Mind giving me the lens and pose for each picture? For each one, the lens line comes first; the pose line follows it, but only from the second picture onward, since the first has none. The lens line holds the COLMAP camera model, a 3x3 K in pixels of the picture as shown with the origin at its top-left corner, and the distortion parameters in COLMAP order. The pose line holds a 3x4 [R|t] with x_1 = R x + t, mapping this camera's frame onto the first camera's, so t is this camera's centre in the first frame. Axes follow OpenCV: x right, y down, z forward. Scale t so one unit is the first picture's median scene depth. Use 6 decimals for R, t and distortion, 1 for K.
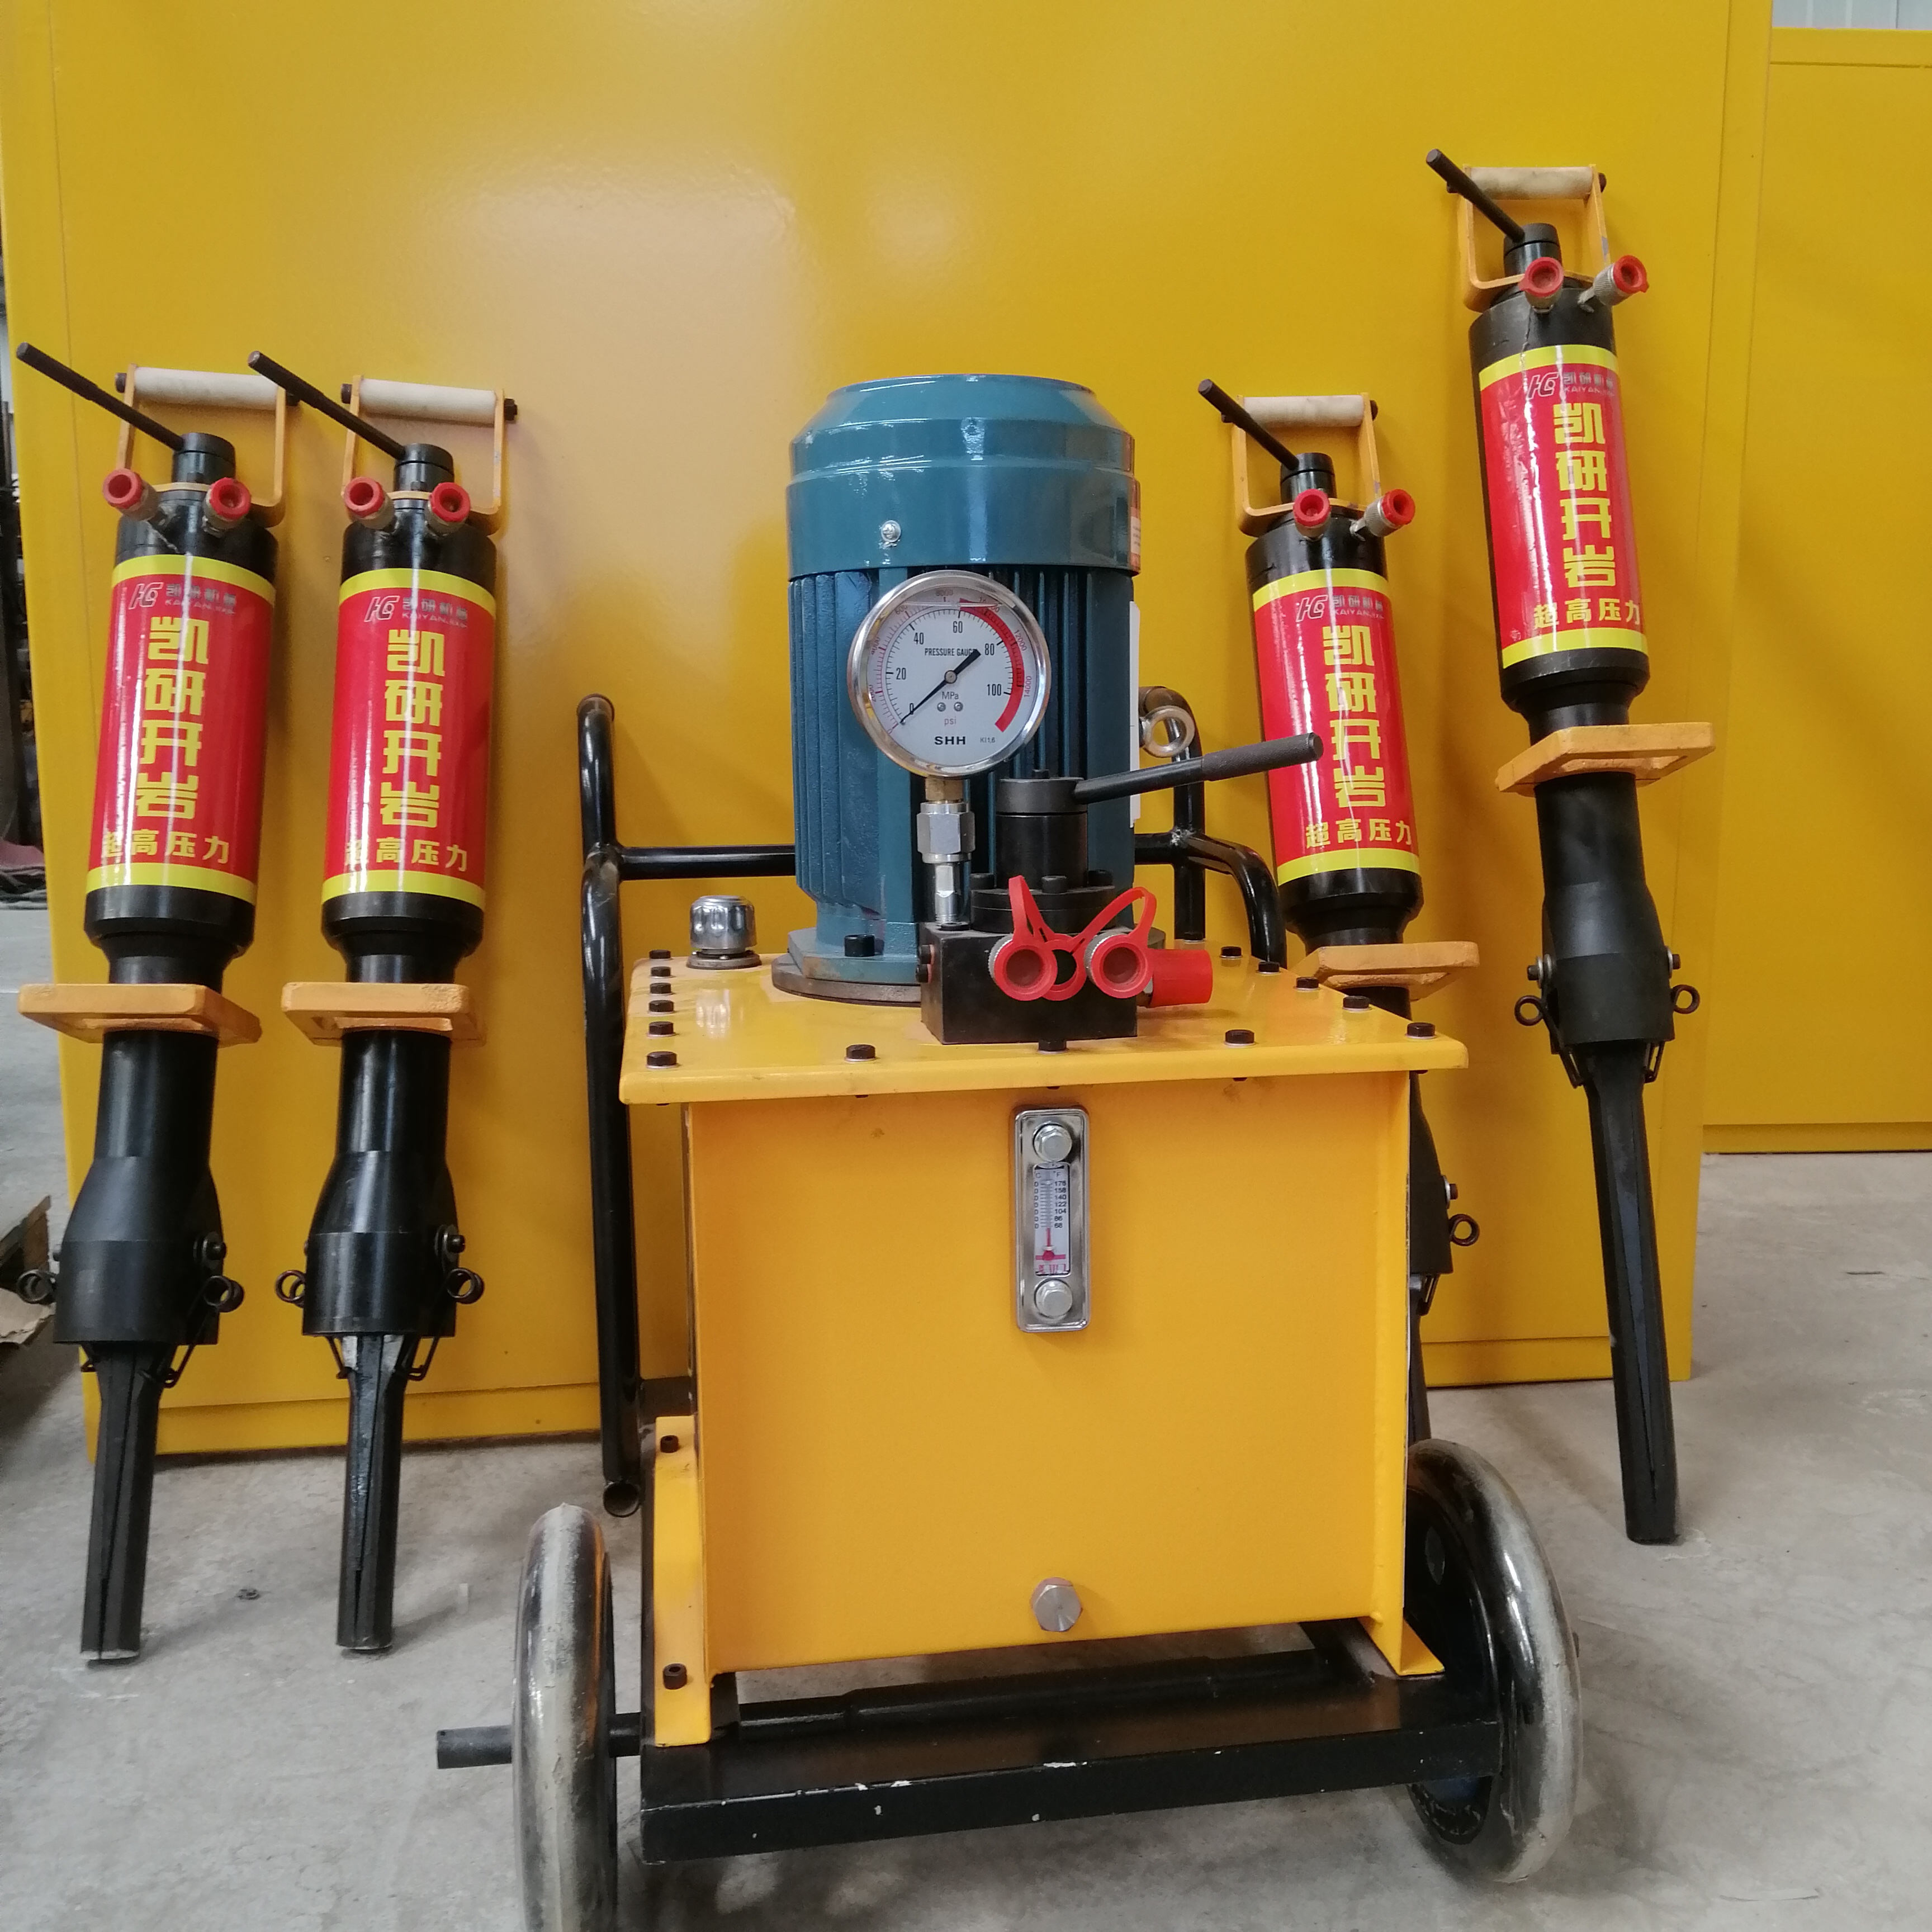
lens RADIAL K [[1920.6, 0, 966.4], [0, 1920.6, 989.9], [0, 0, 1]] dist [0.120904, -0.145111]
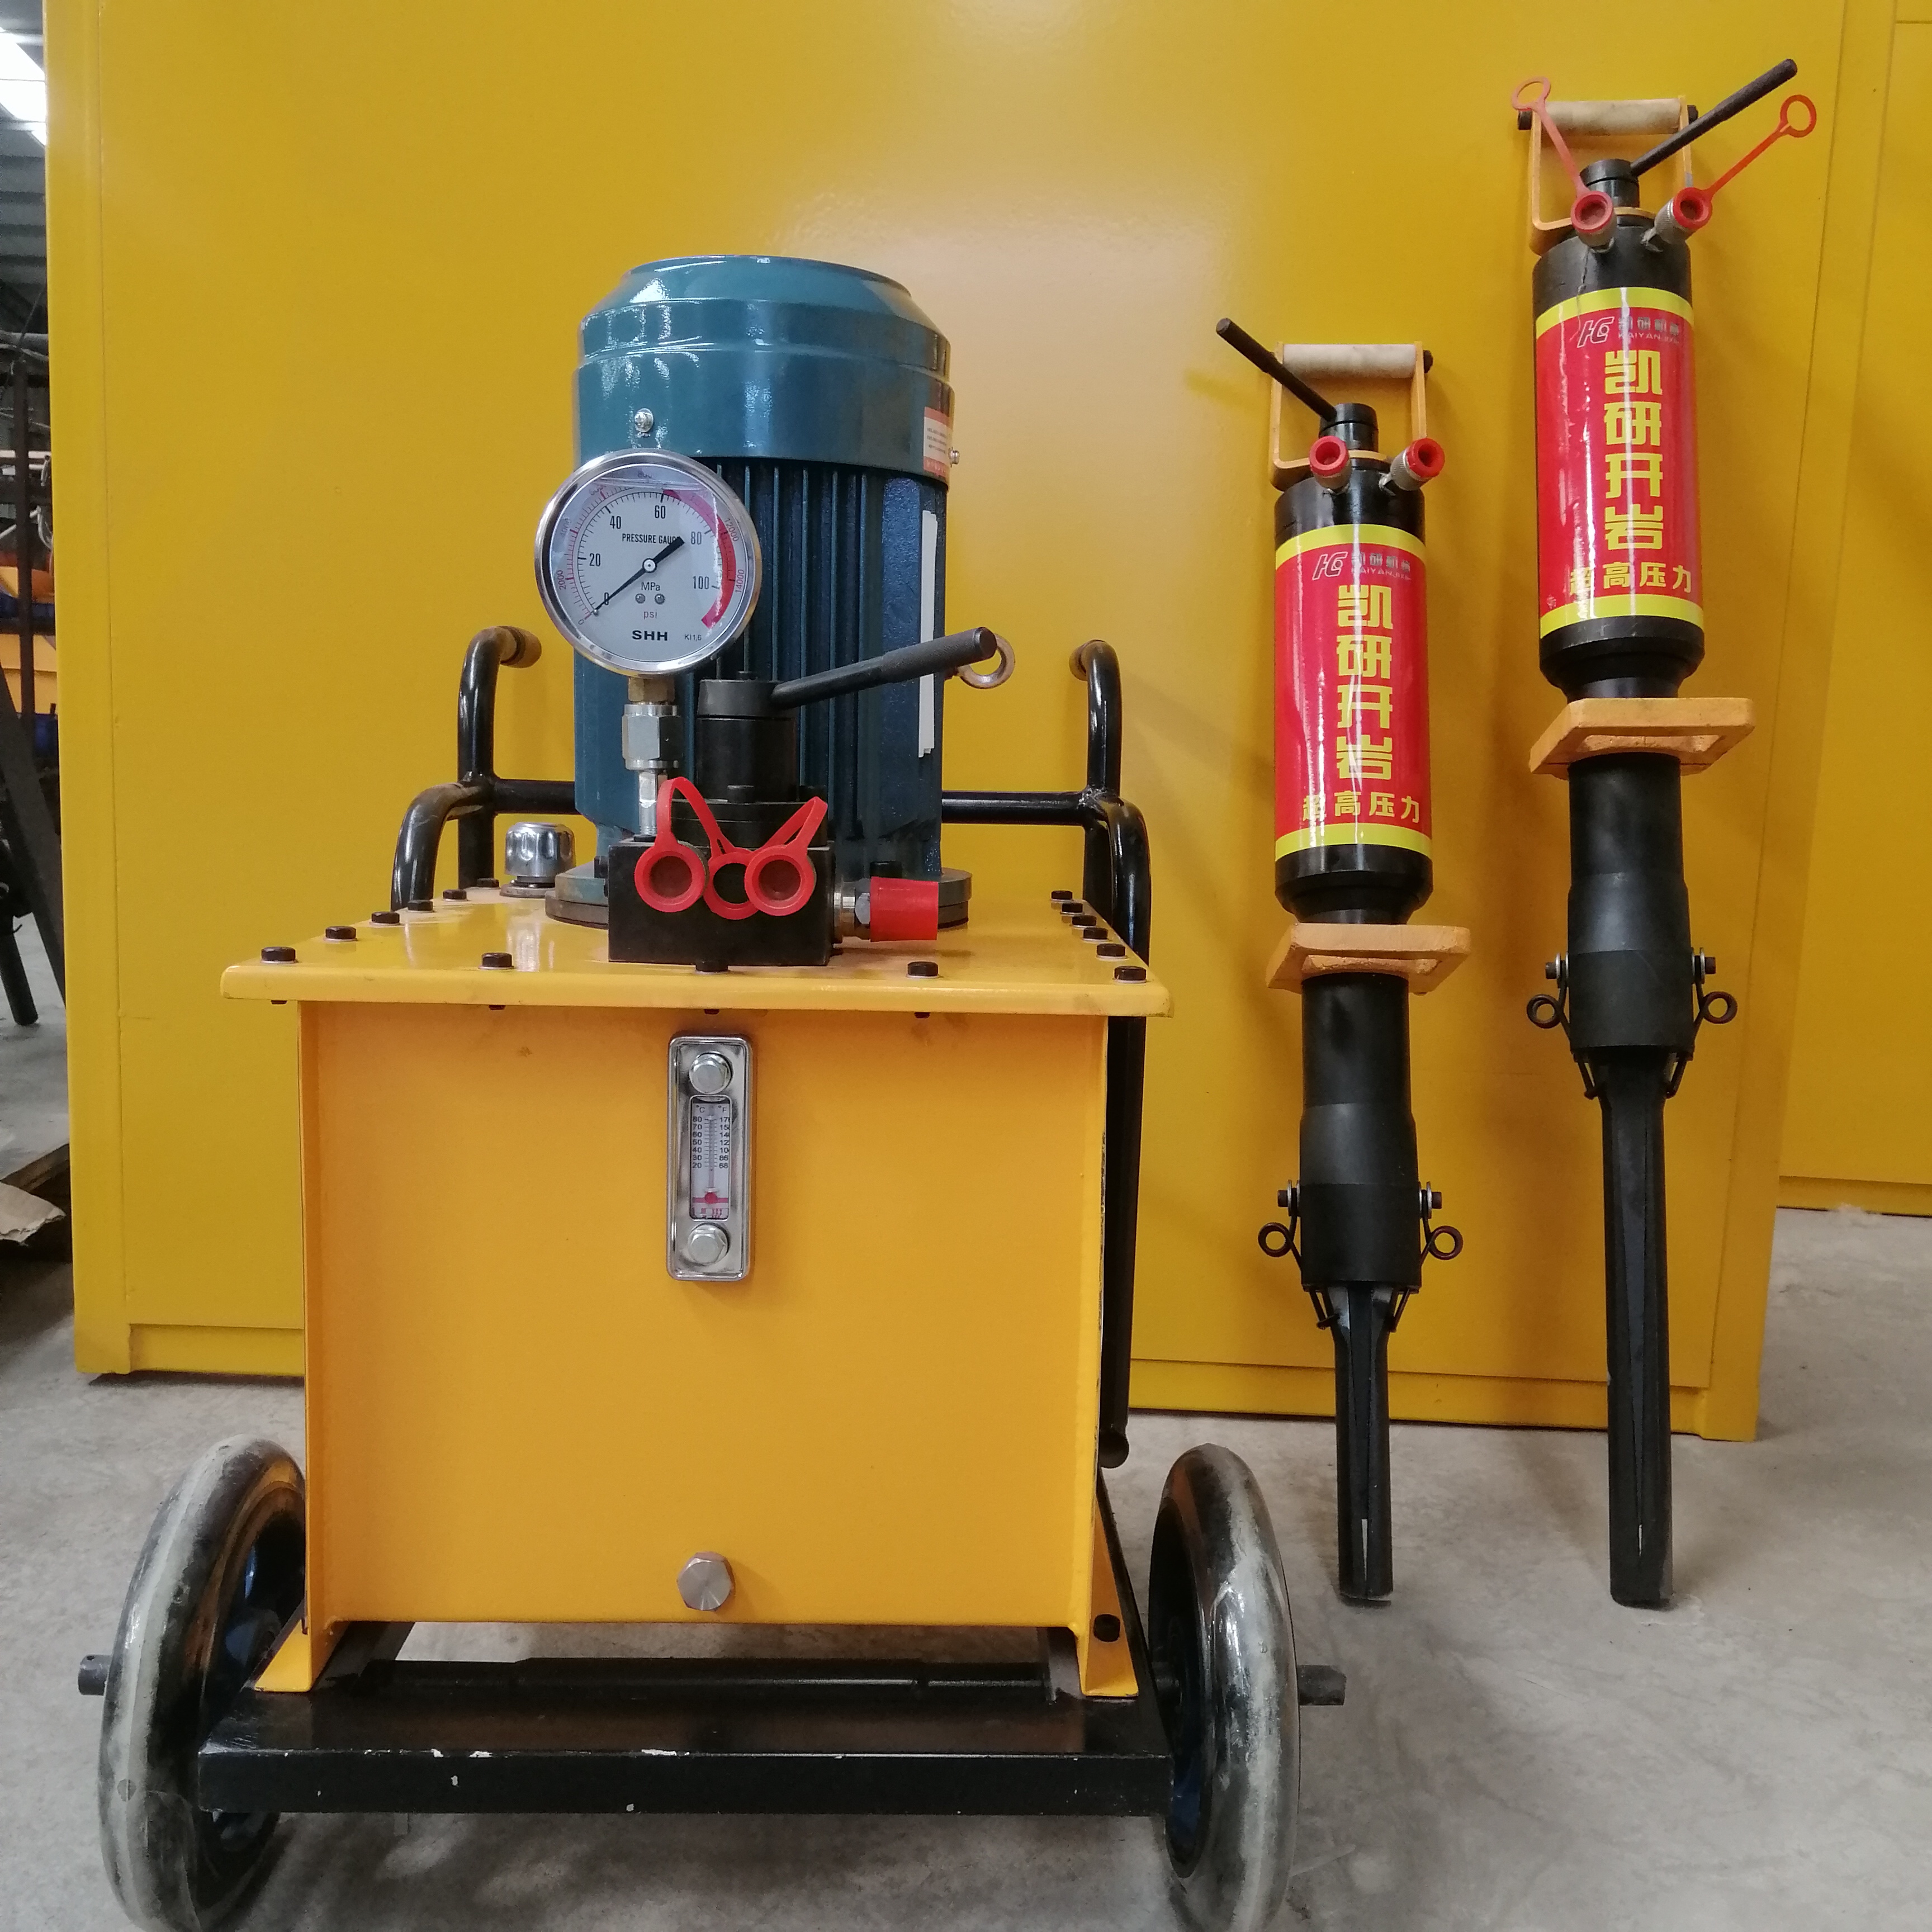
lens RADIAL K [[1946.5, 0, 966.0], [0, 1946.5, 966.0], [0, 0, 1]] dist [0.104593, -0.194414]
pose [[0.989139, 0.051520, -0.137657, 0.150324], [-0.054066, 0.998427, -0.014824, 0.018590], [0.136677, 0.022106, 0.990369, 0.051098]]
